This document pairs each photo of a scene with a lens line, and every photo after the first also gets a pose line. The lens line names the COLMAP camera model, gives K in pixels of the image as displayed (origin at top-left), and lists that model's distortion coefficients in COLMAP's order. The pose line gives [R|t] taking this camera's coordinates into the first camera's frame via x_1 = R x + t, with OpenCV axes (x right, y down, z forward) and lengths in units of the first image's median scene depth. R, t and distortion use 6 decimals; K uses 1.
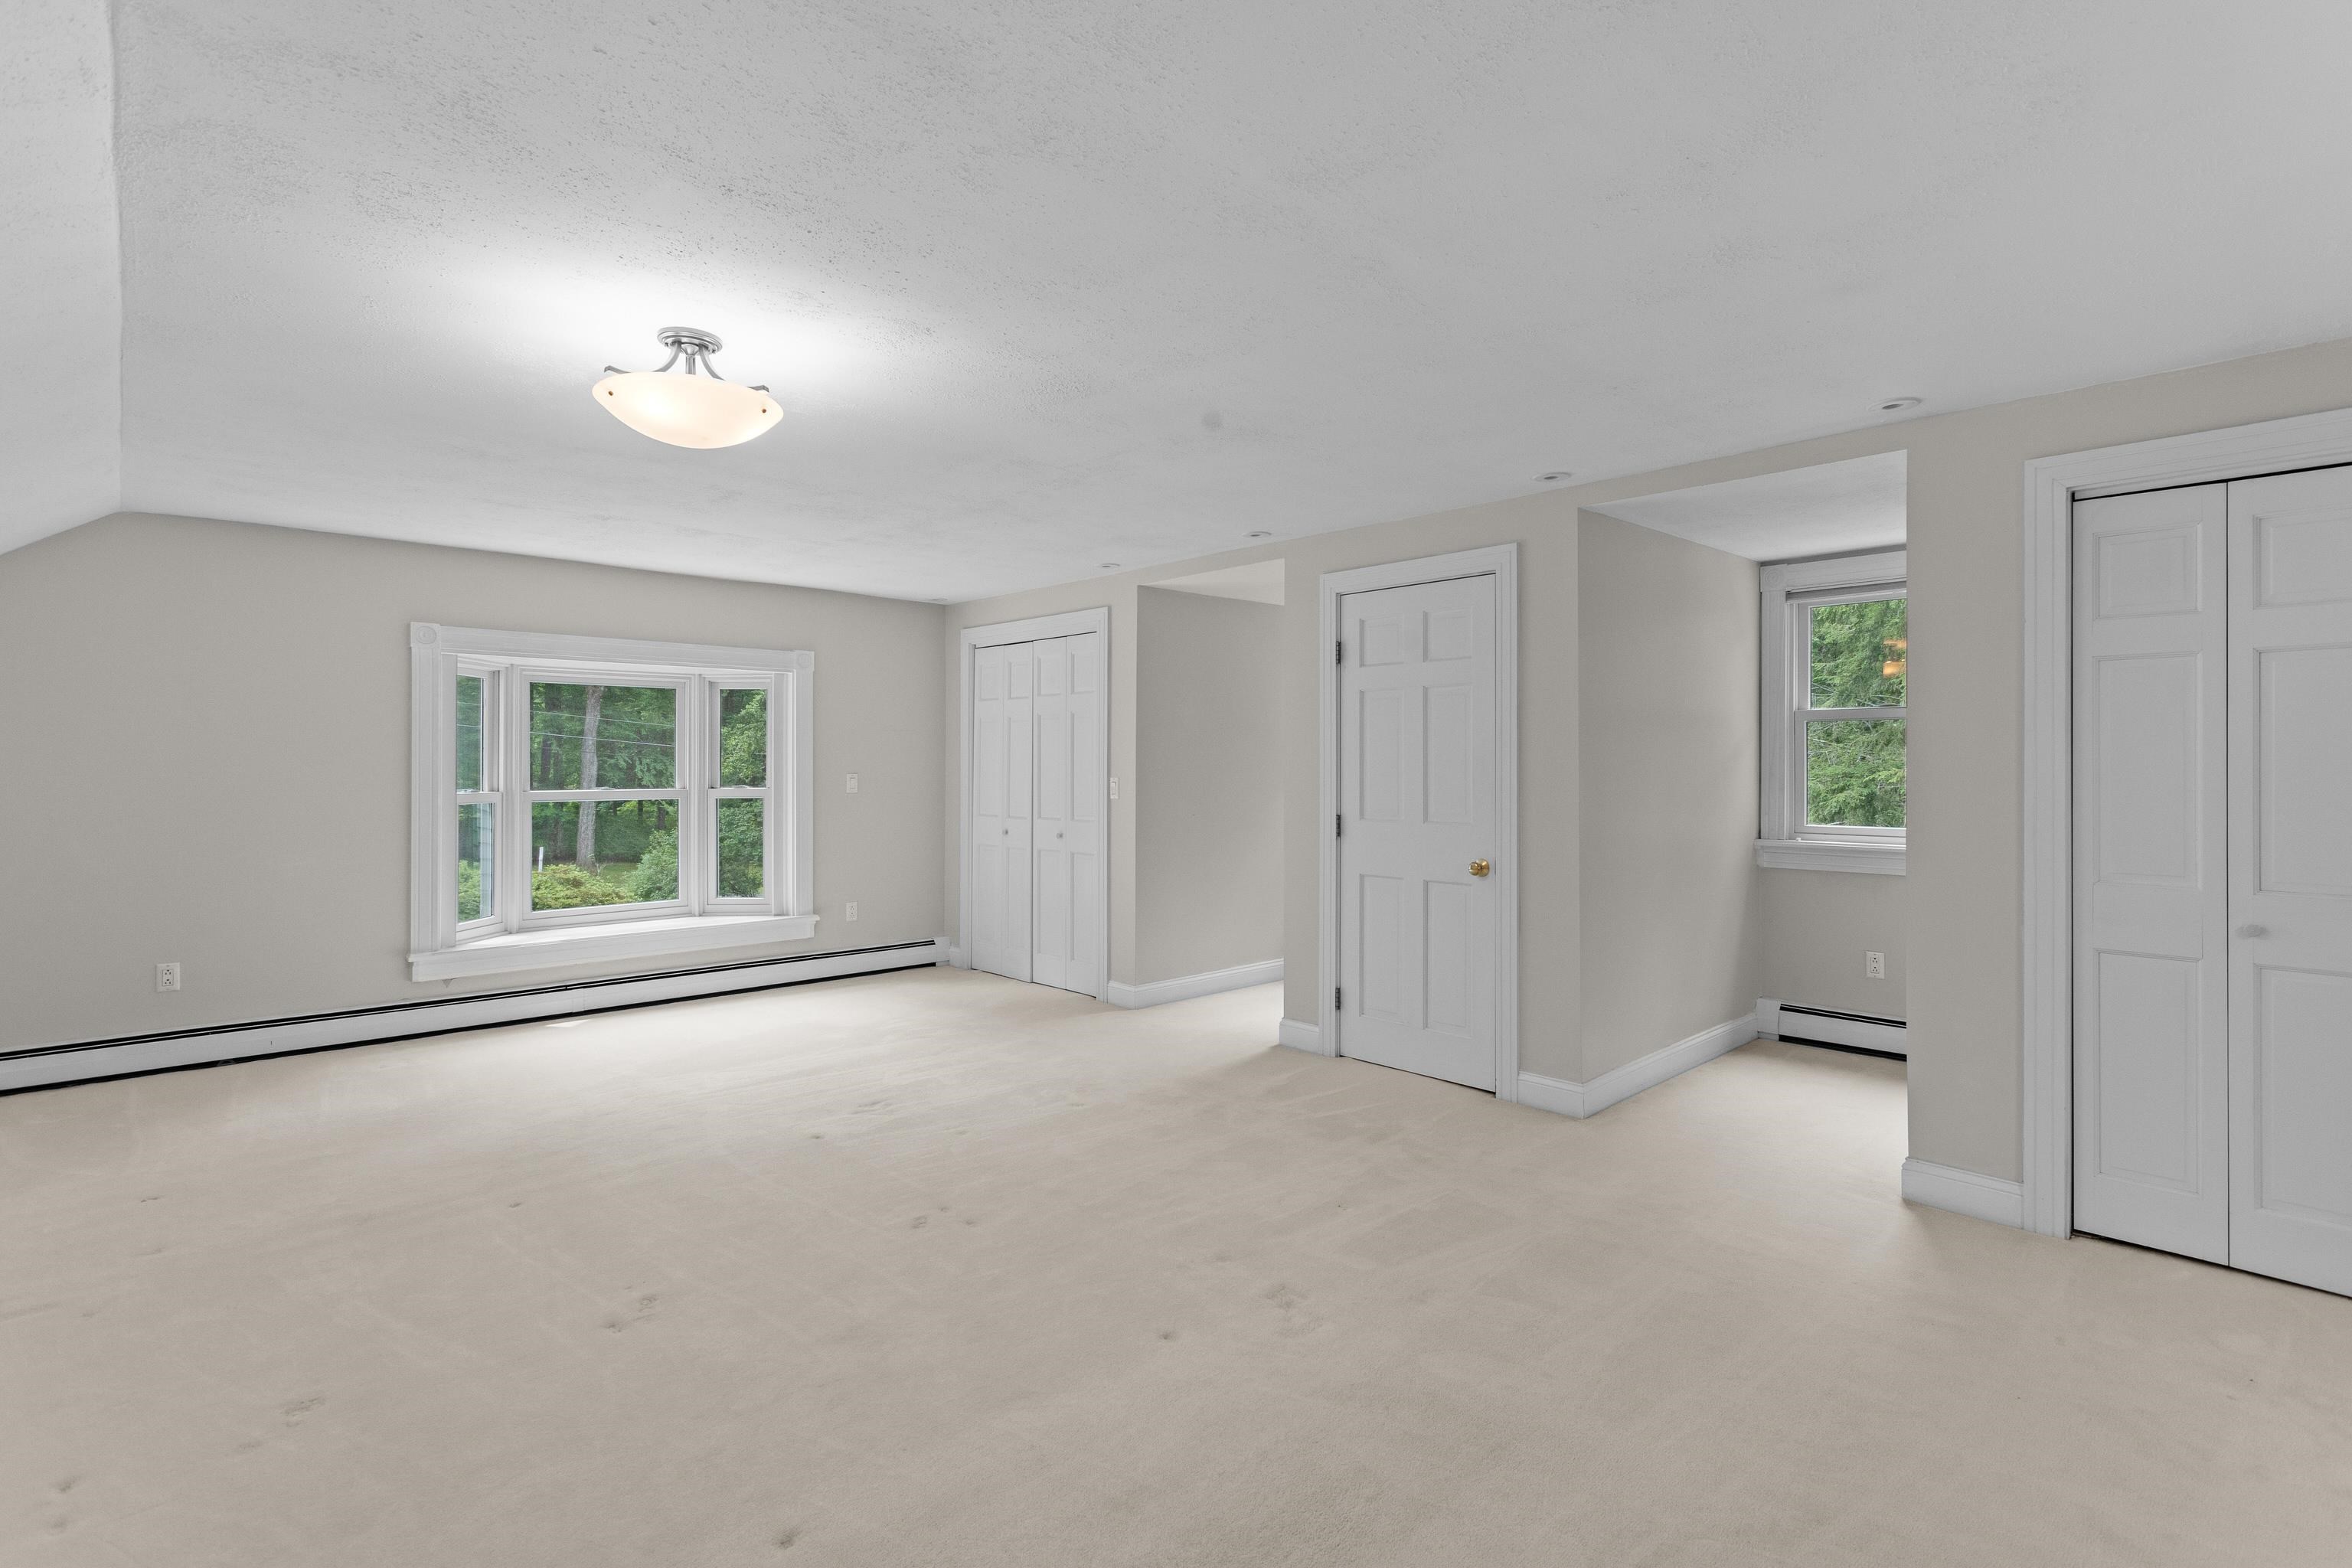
lens RADIAL K [[1121.5, 0, 1166.8], [0, 1121.5, 751.8], [0, 0, 1]] dist [-0.001385, 0.000118]
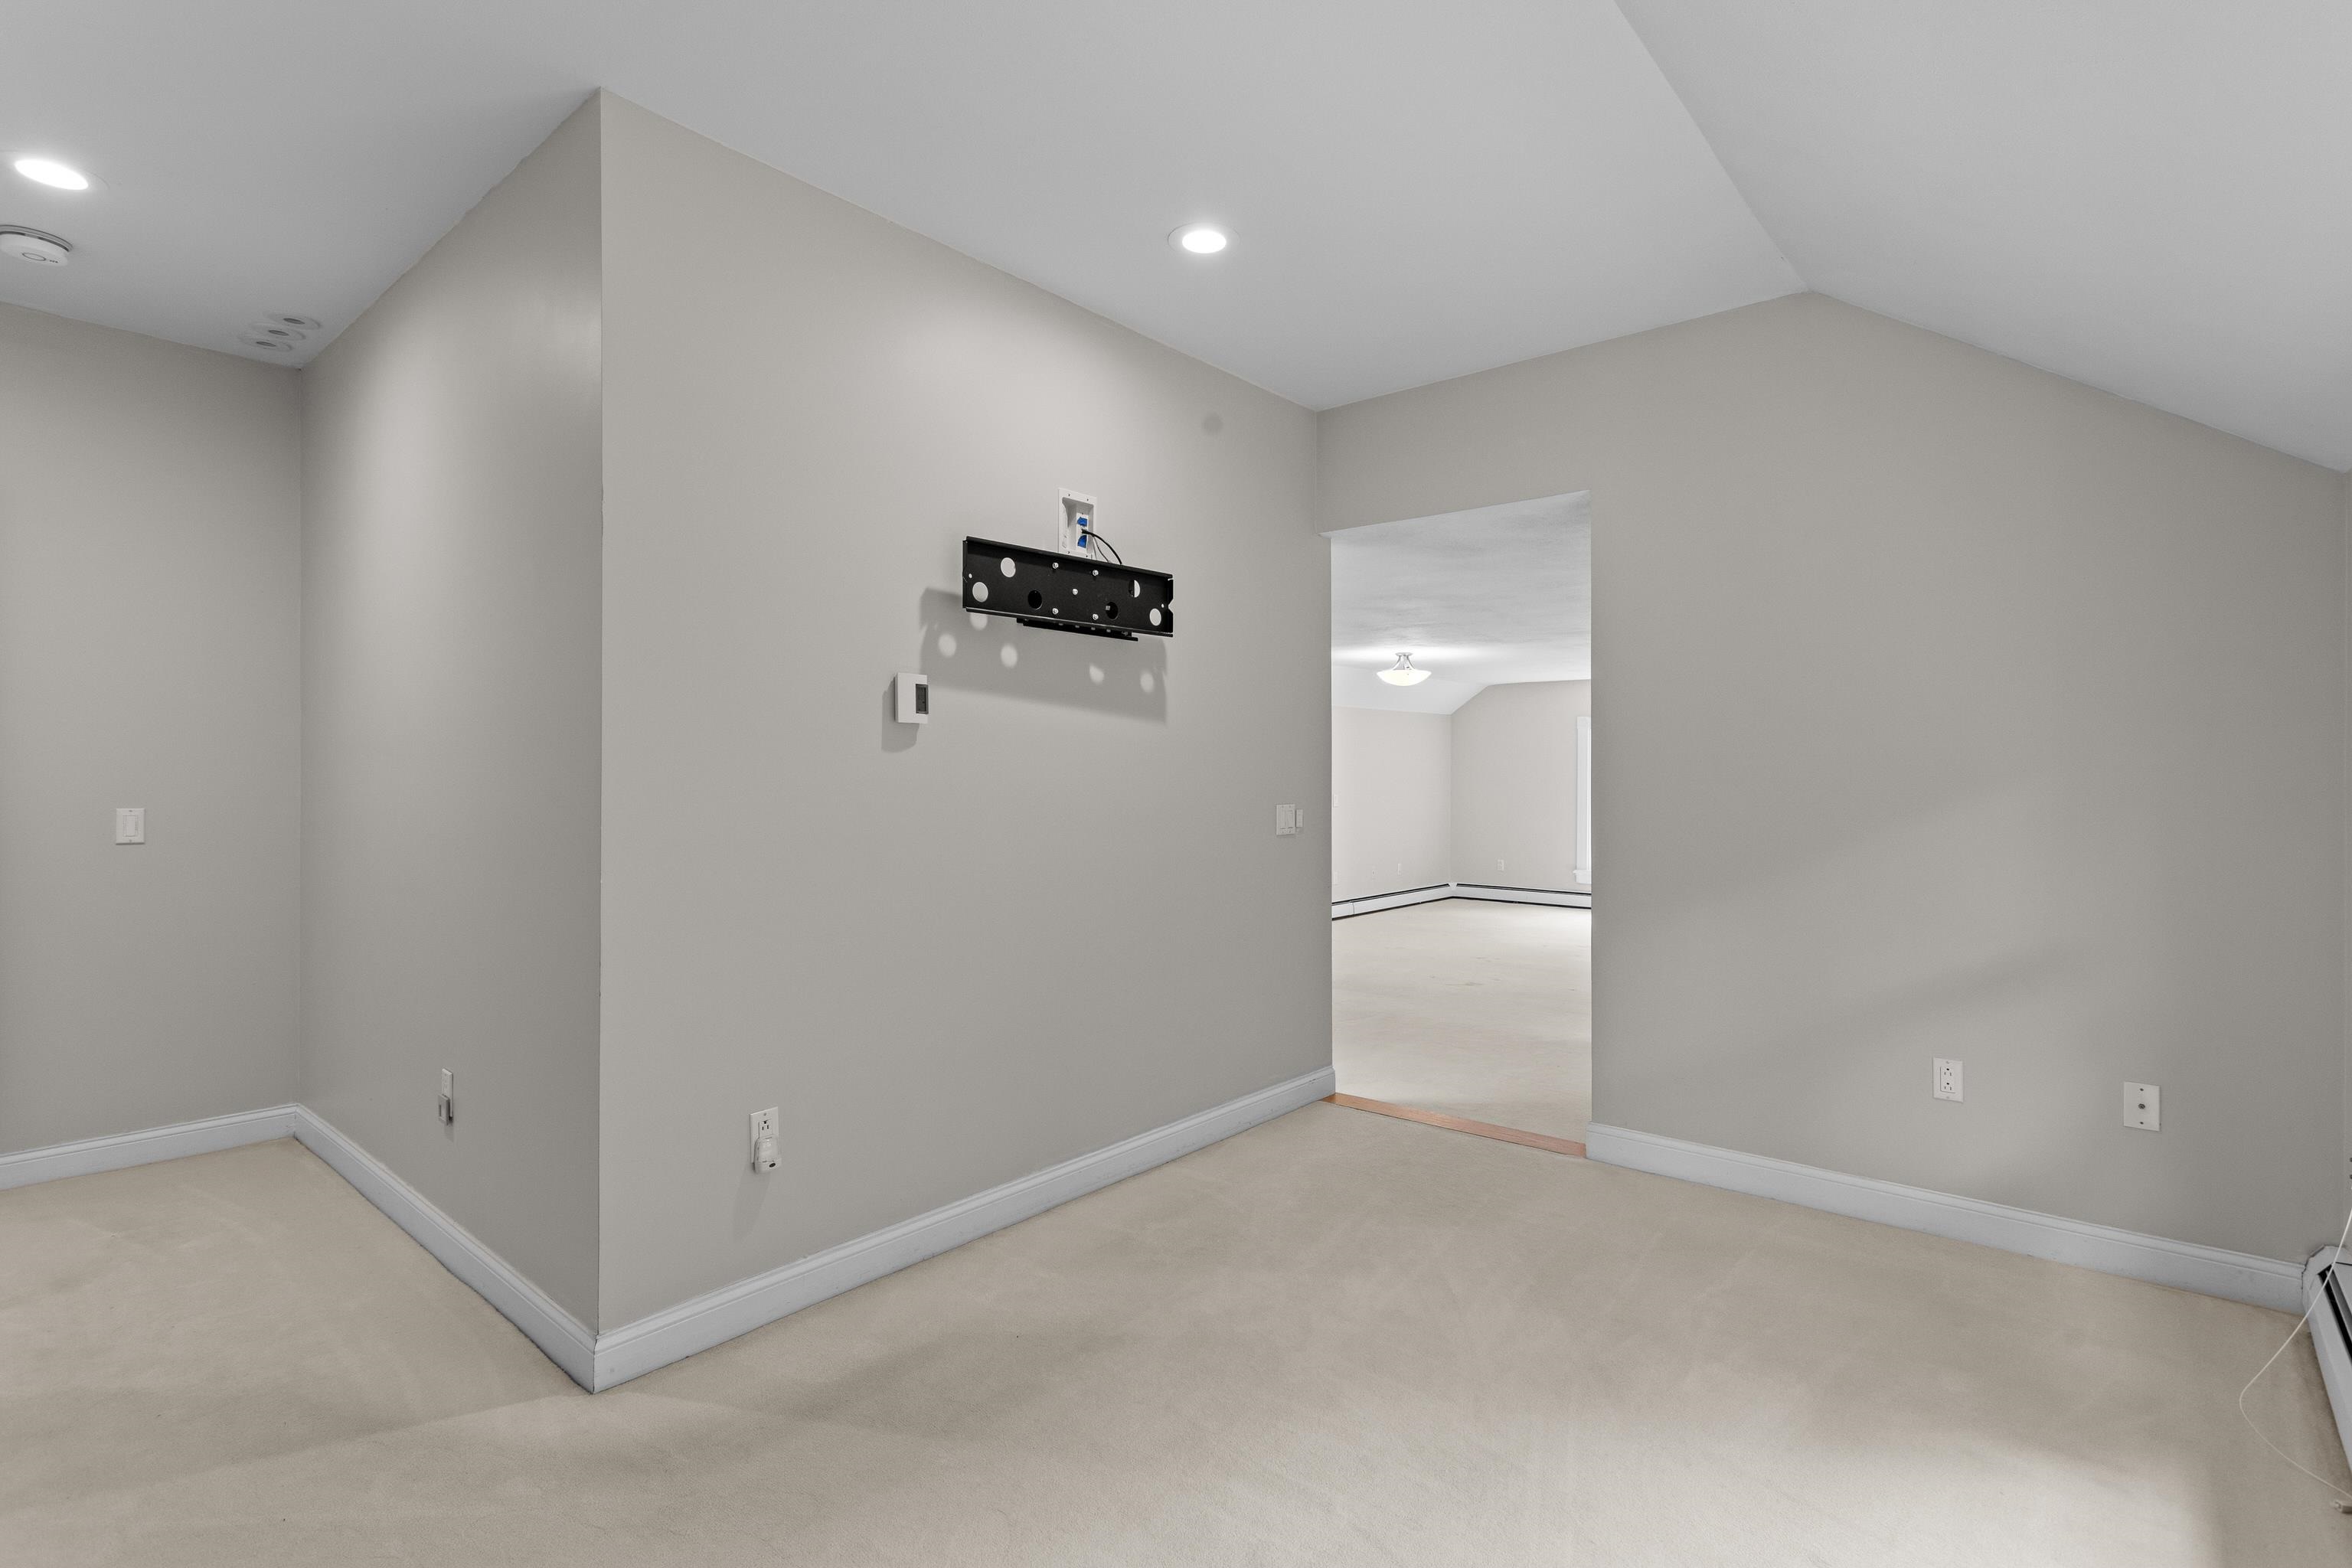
lens RADIAL K [[1098.7, 0, 1188.4], [0, 1098.7, 767.7], [0, 0, 1]] dist [-0.000239, 0.000322]
pose [[0.119253, -0.003464, -0.992858, 1.220444], [0.007977, 0.999965, -0.002531, -0.017700], [0.992832, -0.007618, 0.119276, -0.008612]]
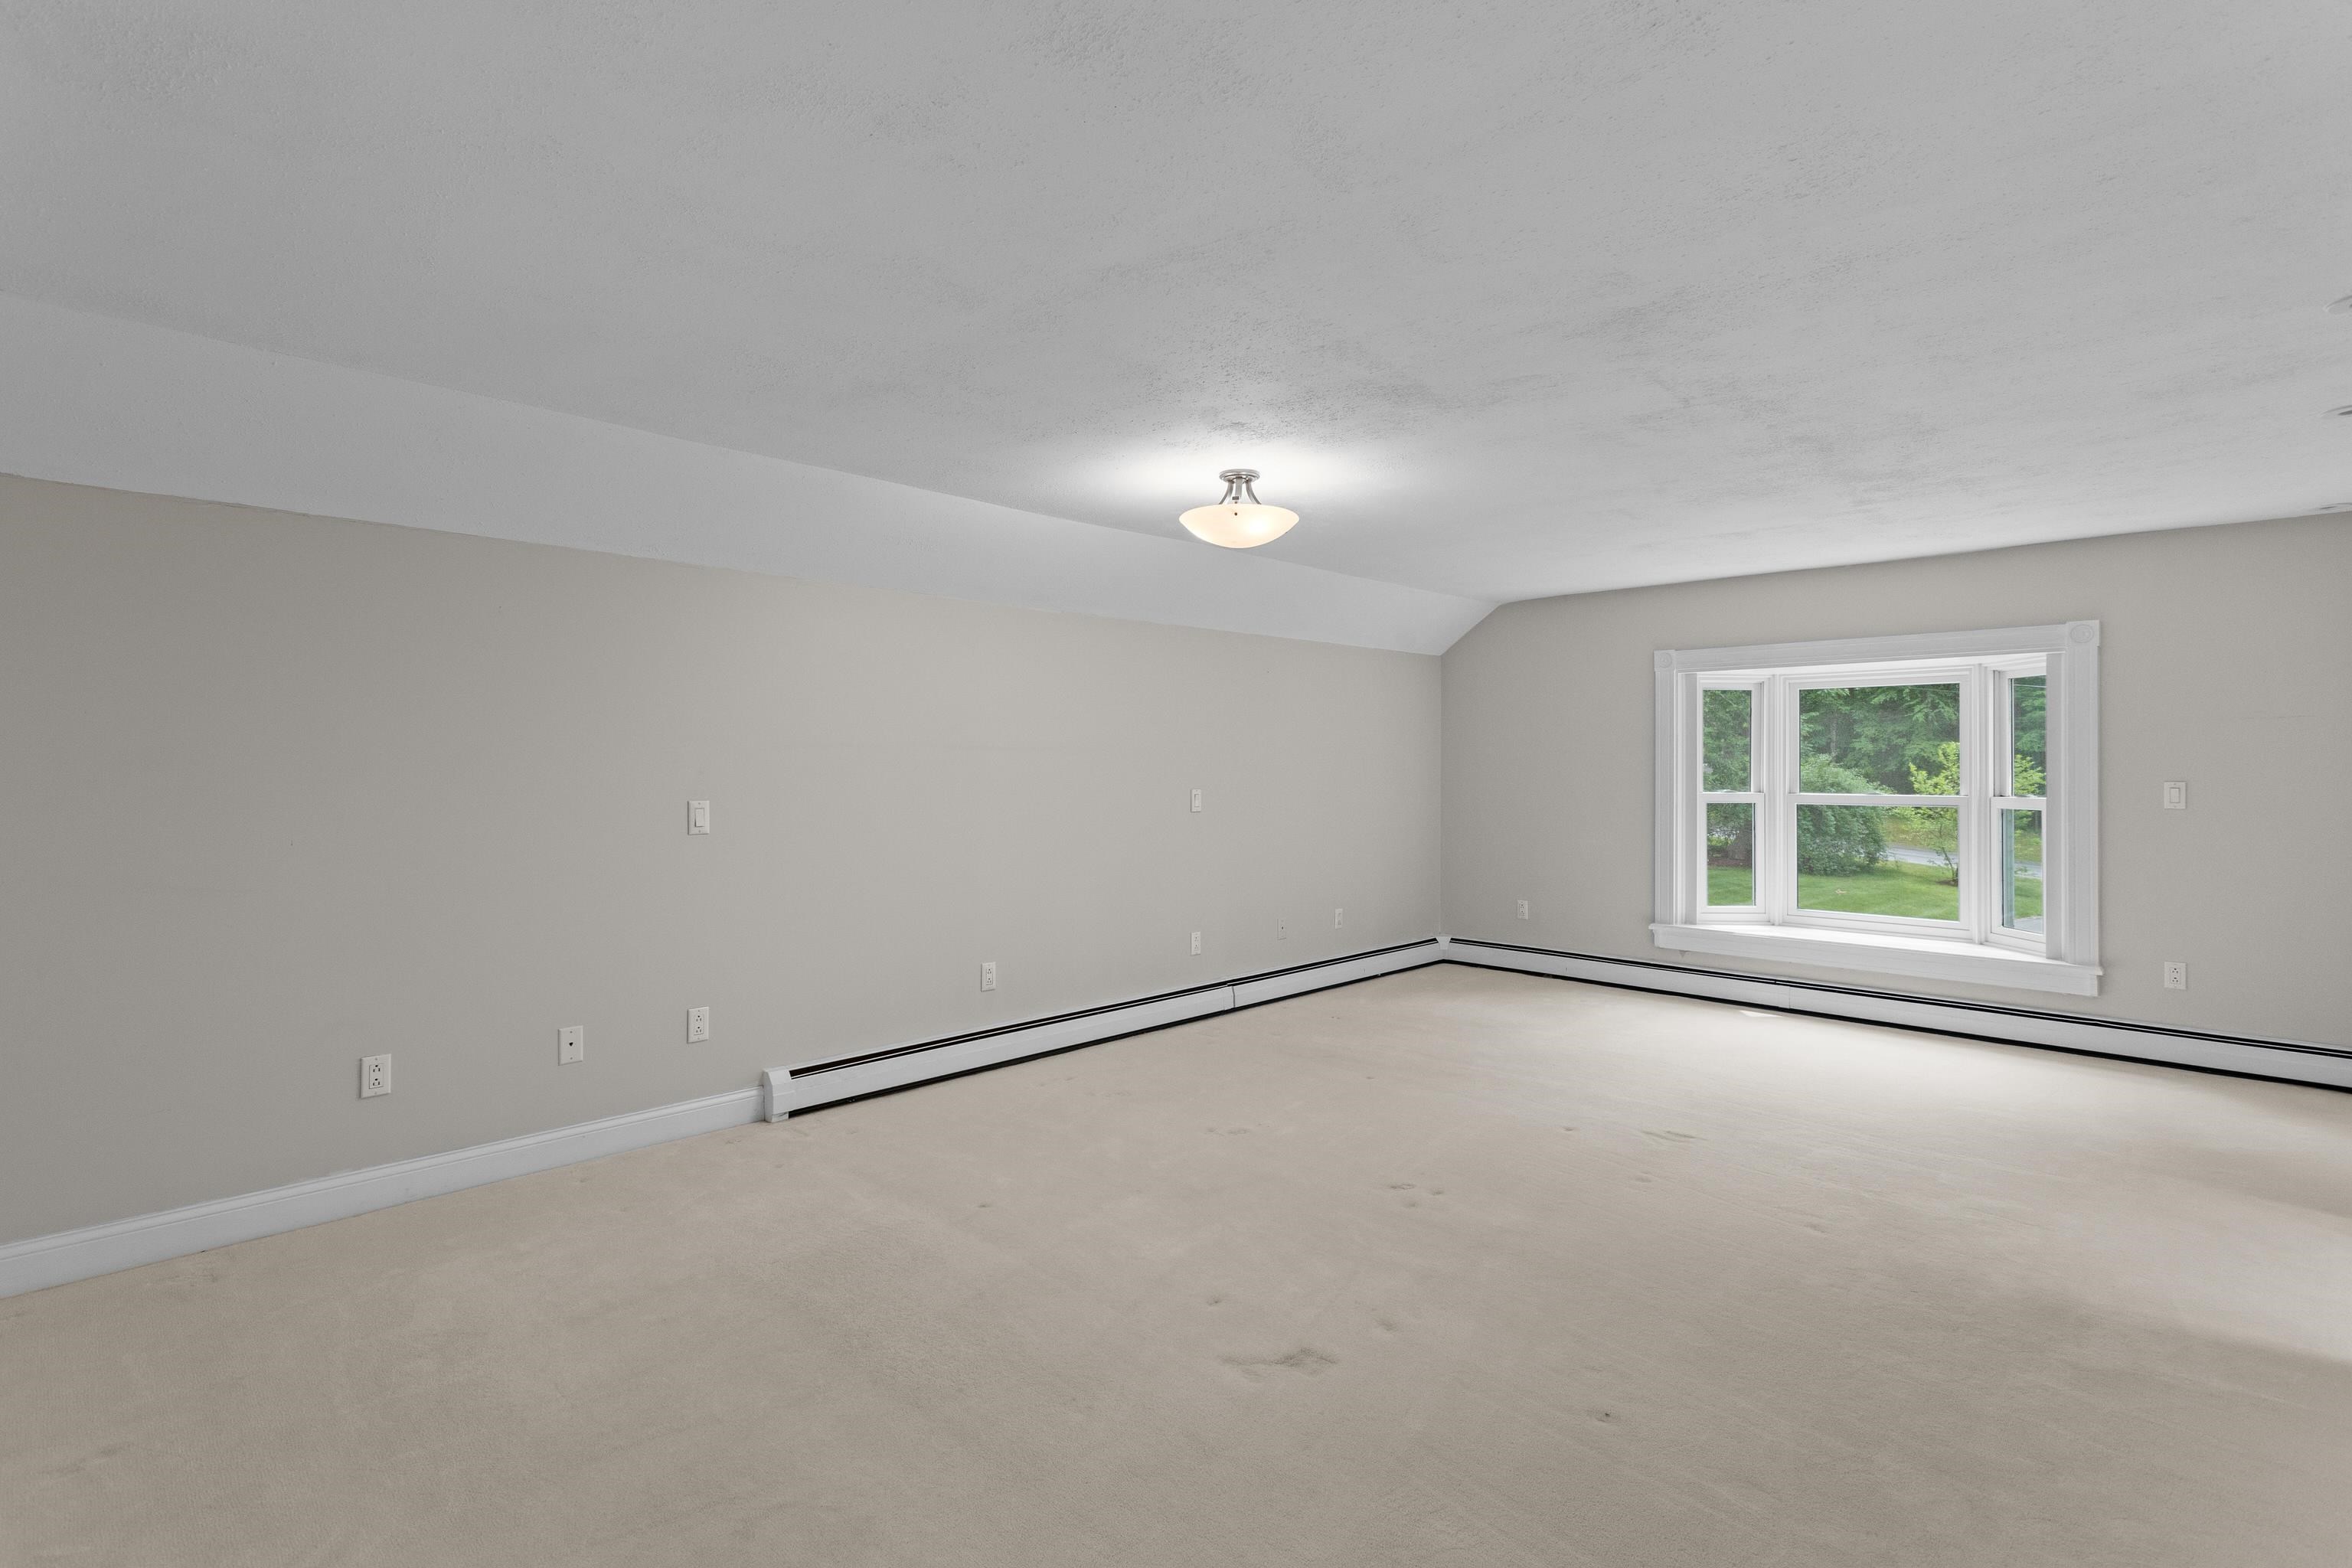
lens RADIAL K [[1098.7, 0, 1188.4], [0, 1098.7, 767.7], [0, 0, 1]] dist [-0.000239, 0.000322]
pose [[0.042487, 0.002263, -0.999094, 0.446760], [0.012453, 0.999919, 0.002794, 0.000797], [0.999019, -0.012560, 0.042455, 0.393542]]
